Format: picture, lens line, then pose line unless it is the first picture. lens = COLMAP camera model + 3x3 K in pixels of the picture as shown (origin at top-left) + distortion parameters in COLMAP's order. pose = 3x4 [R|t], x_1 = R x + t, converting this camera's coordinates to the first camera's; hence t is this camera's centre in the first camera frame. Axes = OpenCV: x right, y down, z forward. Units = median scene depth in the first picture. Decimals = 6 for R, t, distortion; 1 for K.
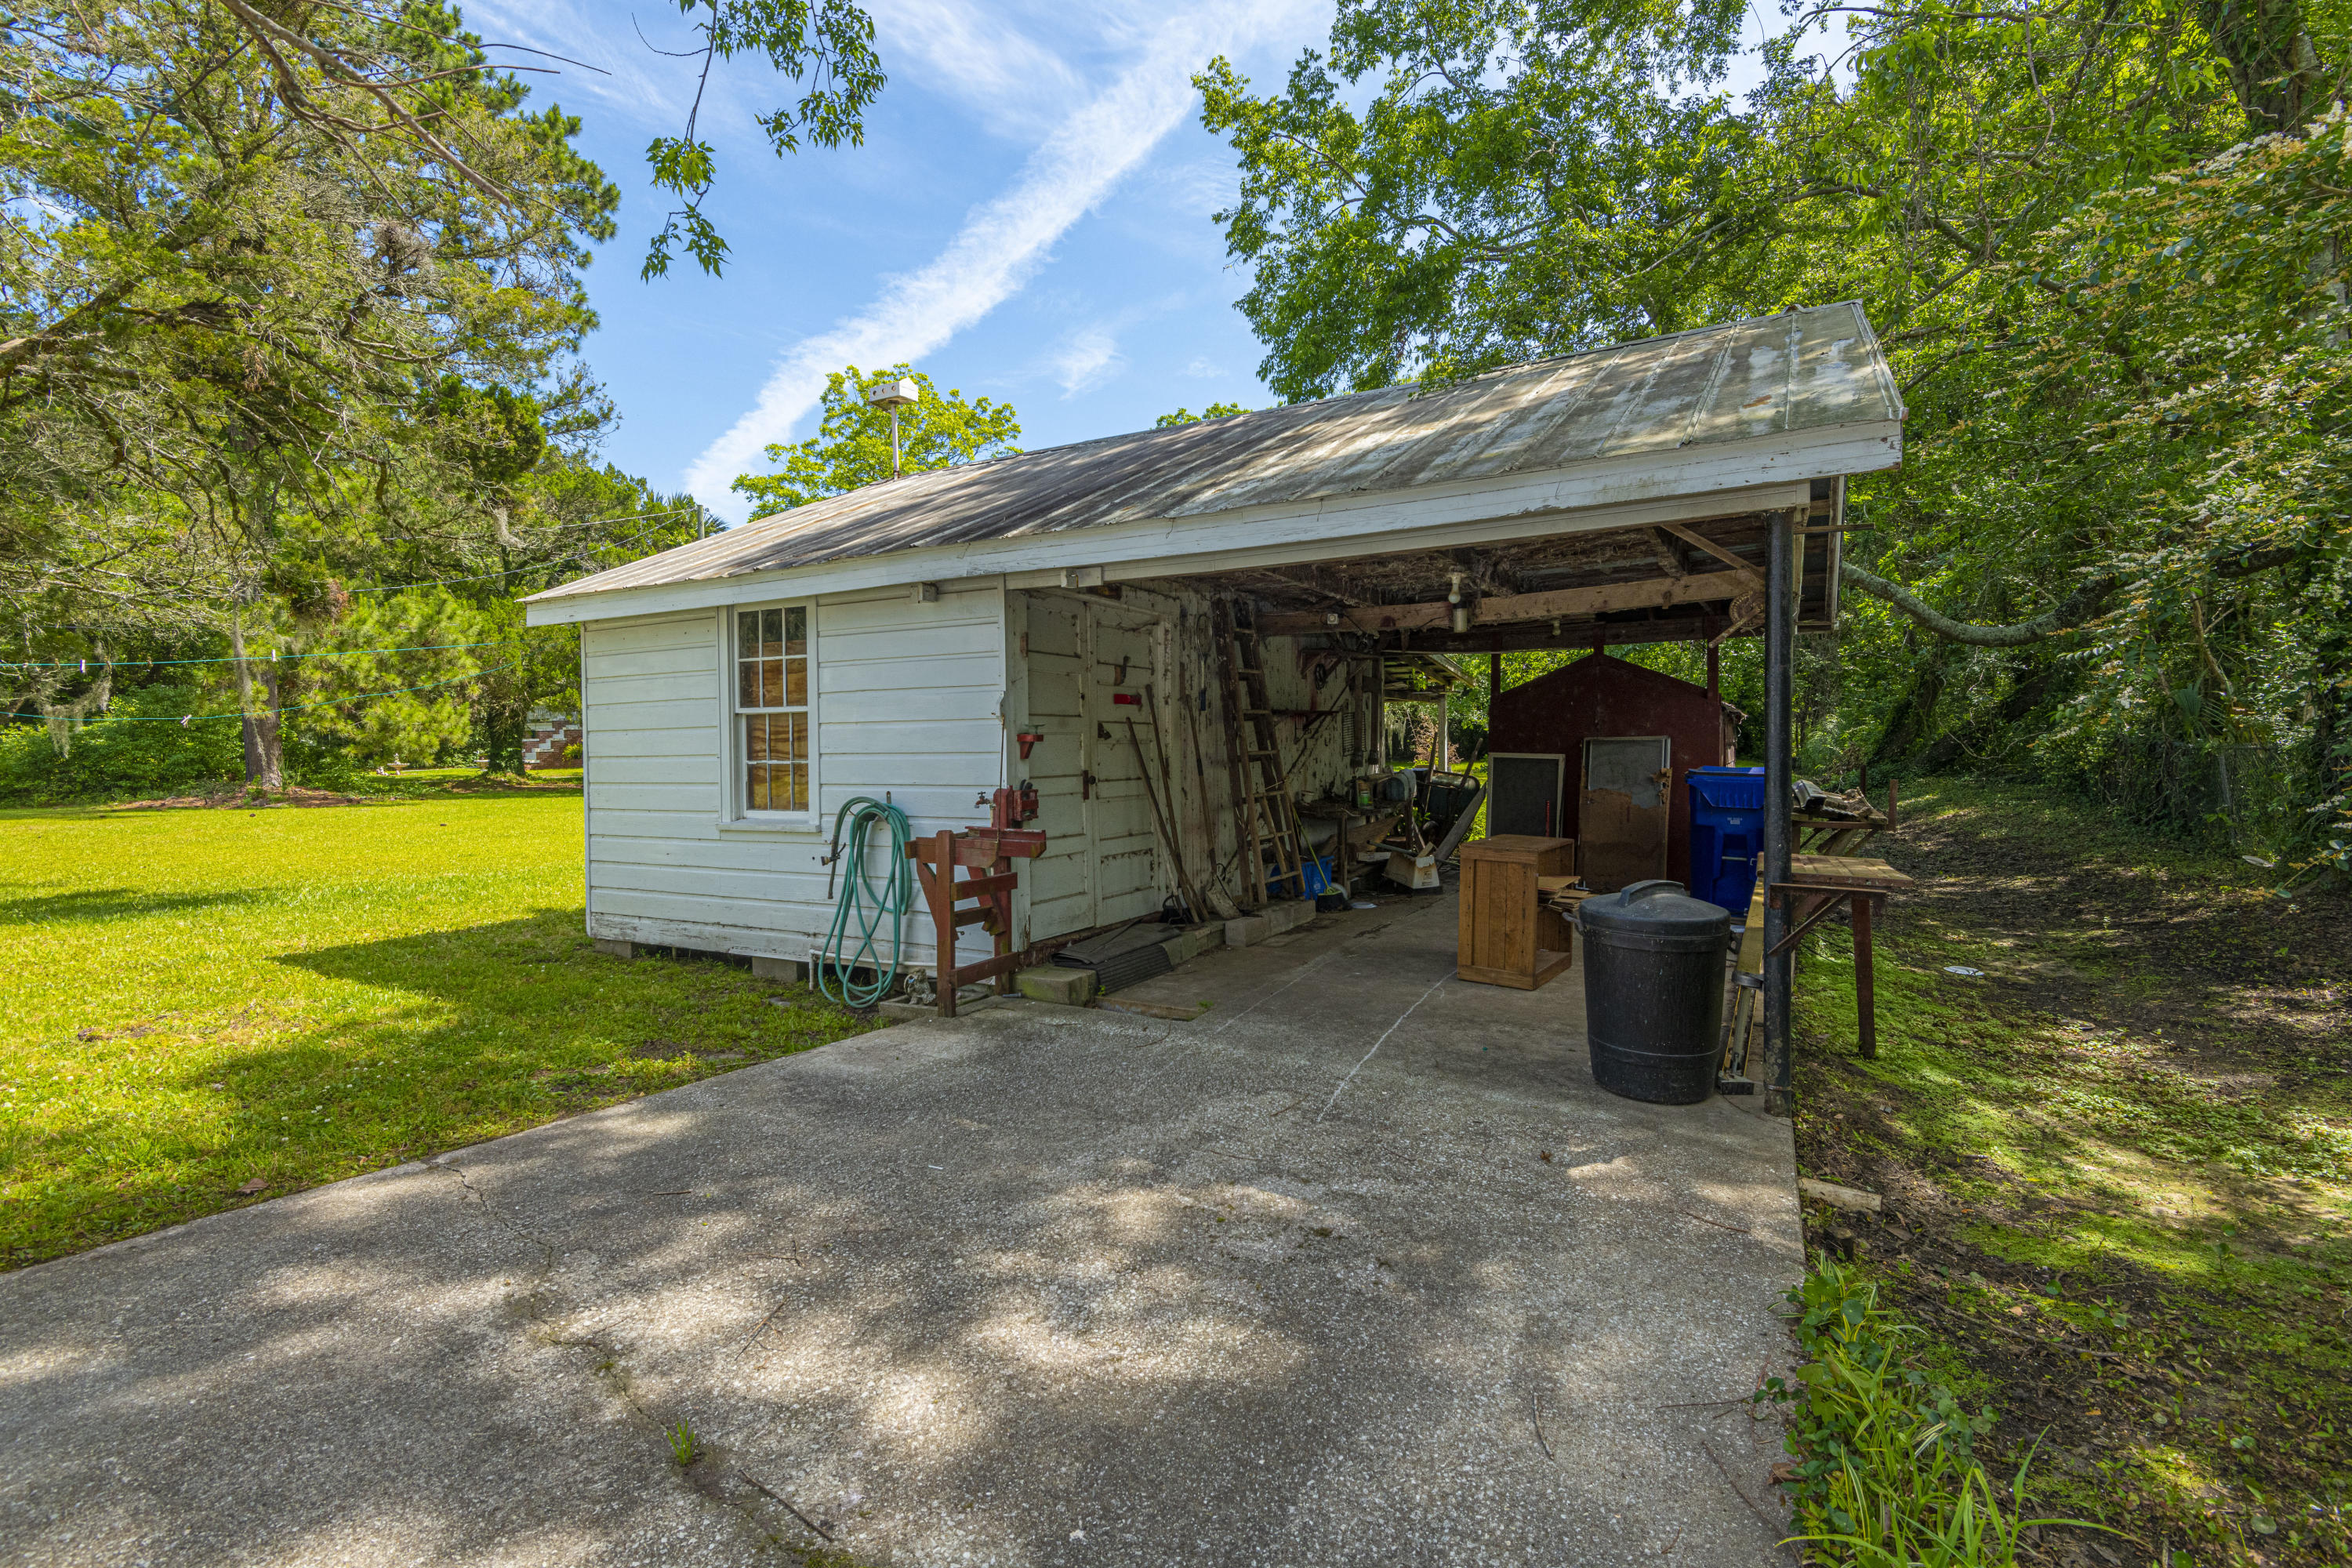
lens RADIAL K [[1058.0, 0, 1186.2], [0, 1058.0, 765.5], [0, 0, 1]] dist [0.028524, -0.015013]
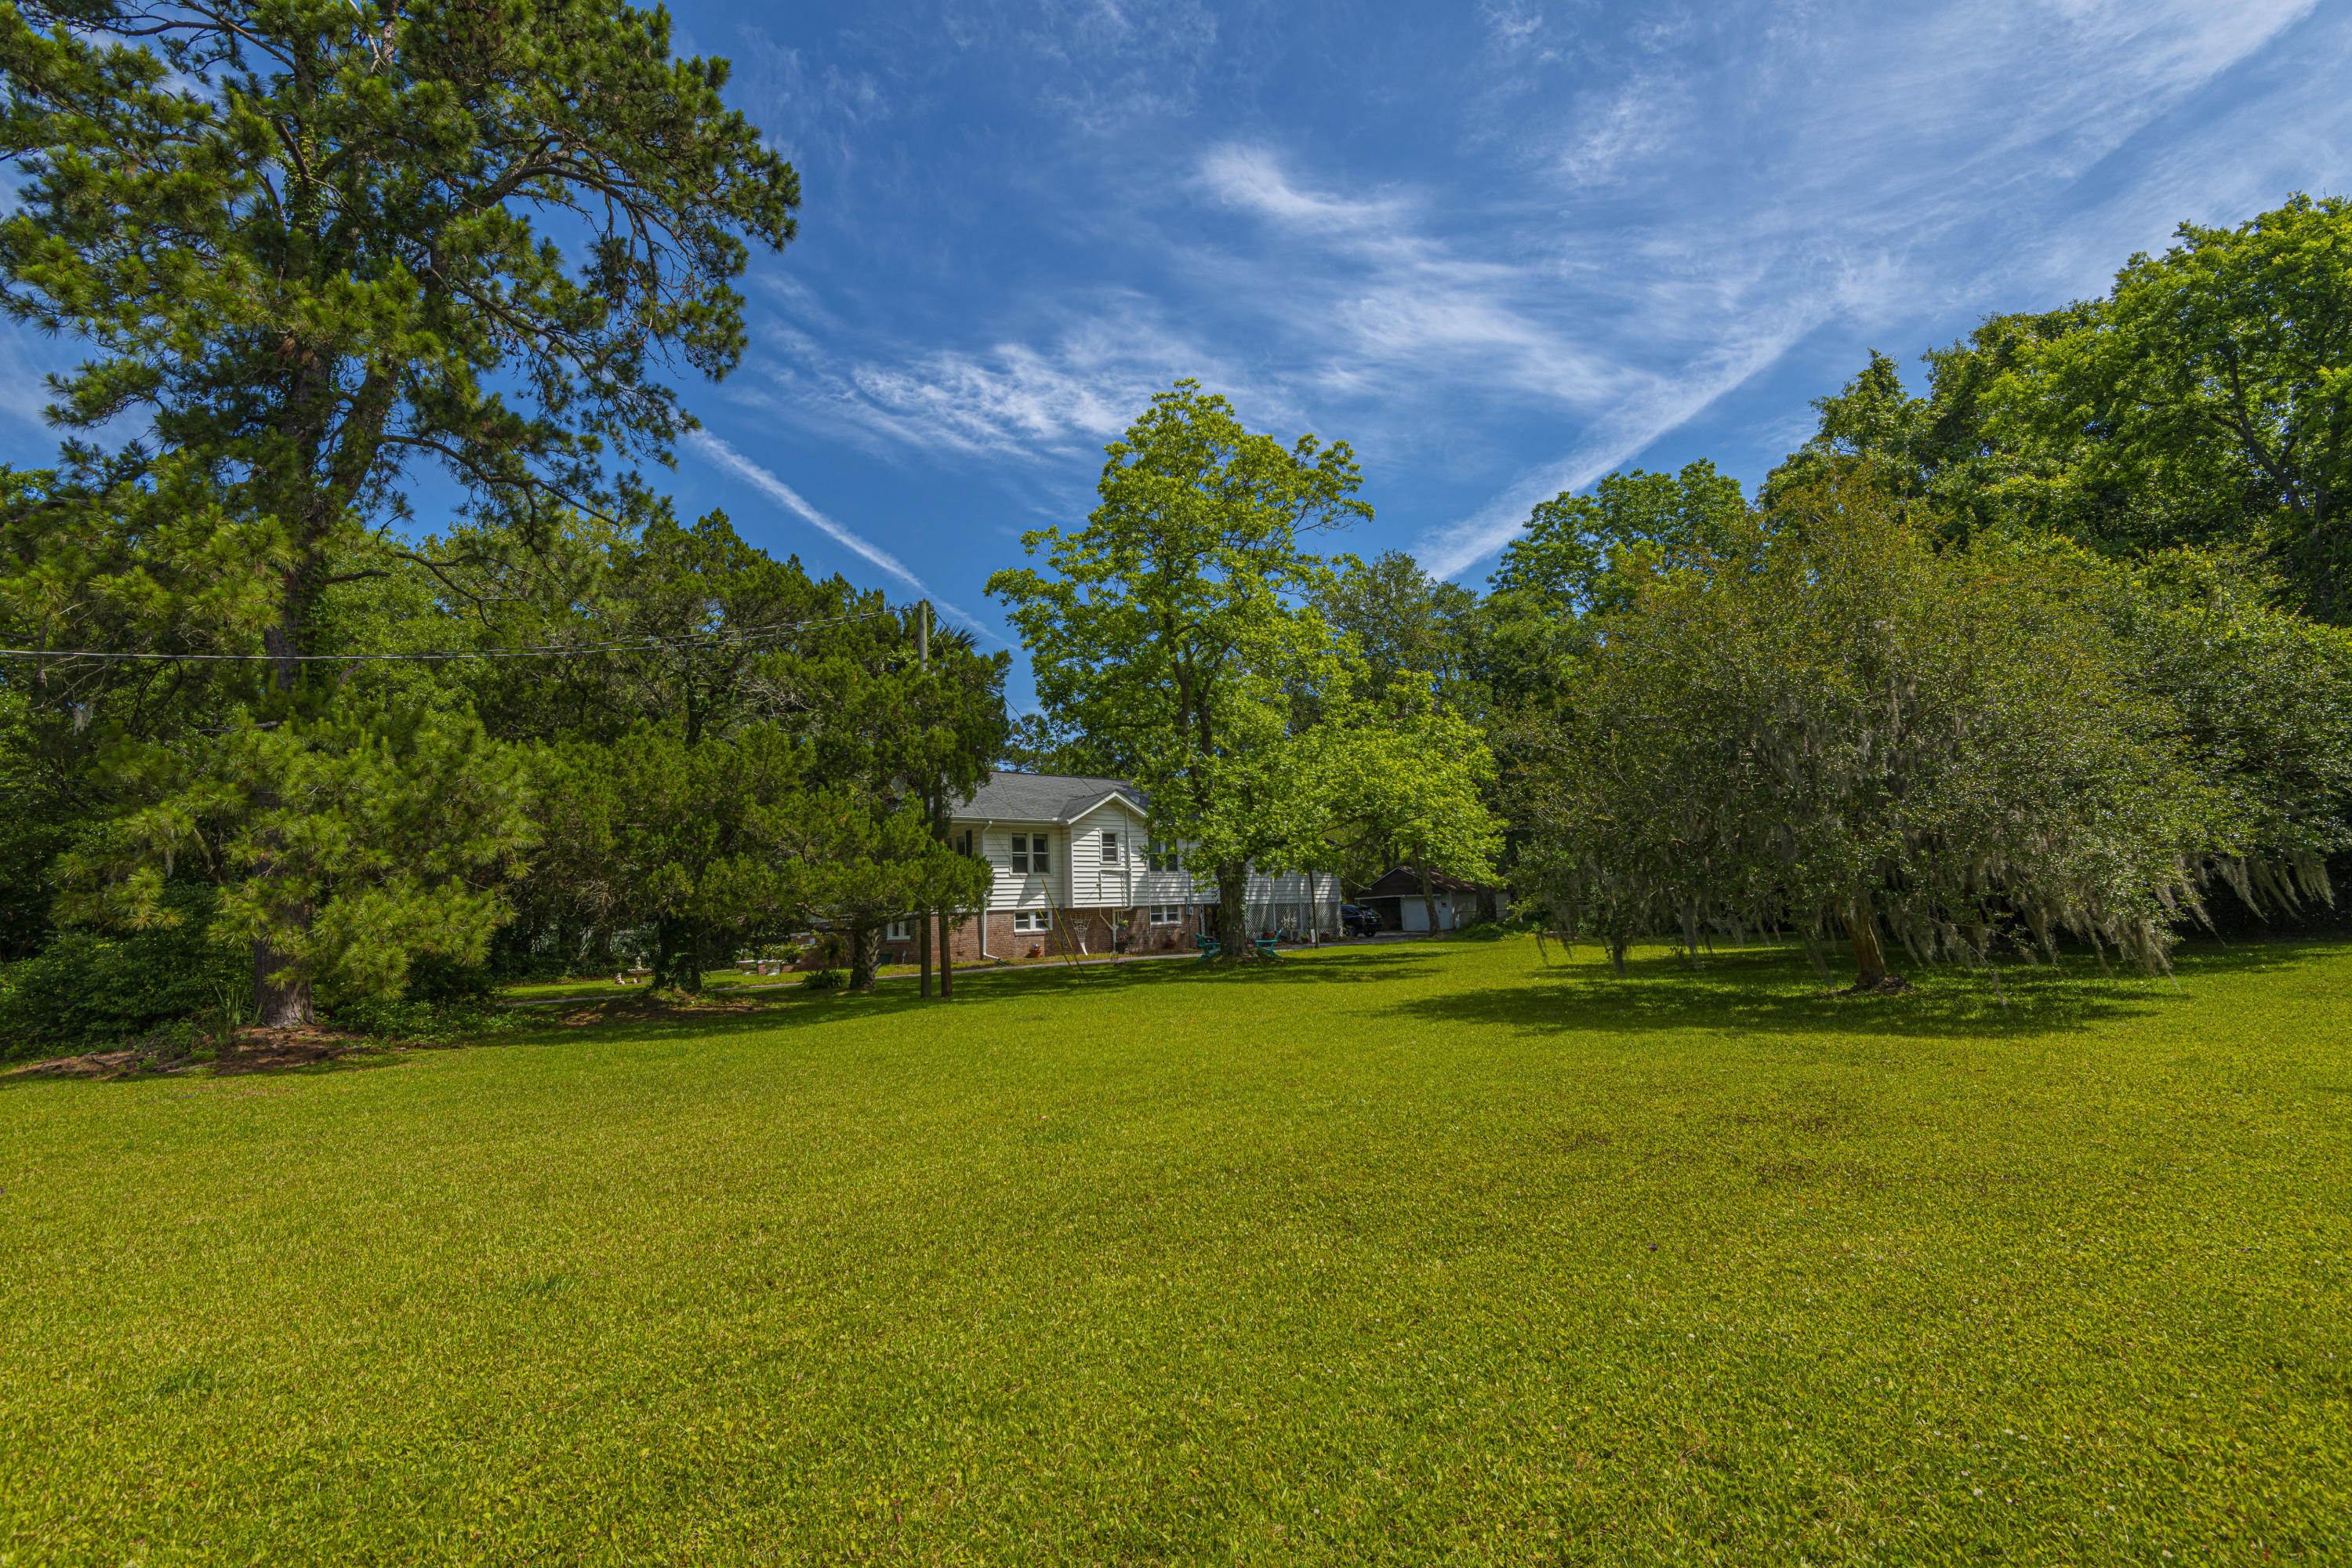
lens RADIAL K [[1058.0, 0, 1186.2], [0, 1058.0, 765.5], [0, 0, 1]] dist [0.028524, -0.015013]
pose [[0.941918, -0.081335, -0.325846, -0.066808], [0.028134, 0.985930, -0.164774, -0.012911], [0.334663, 0.146036, 0.930953, 0.429343]]
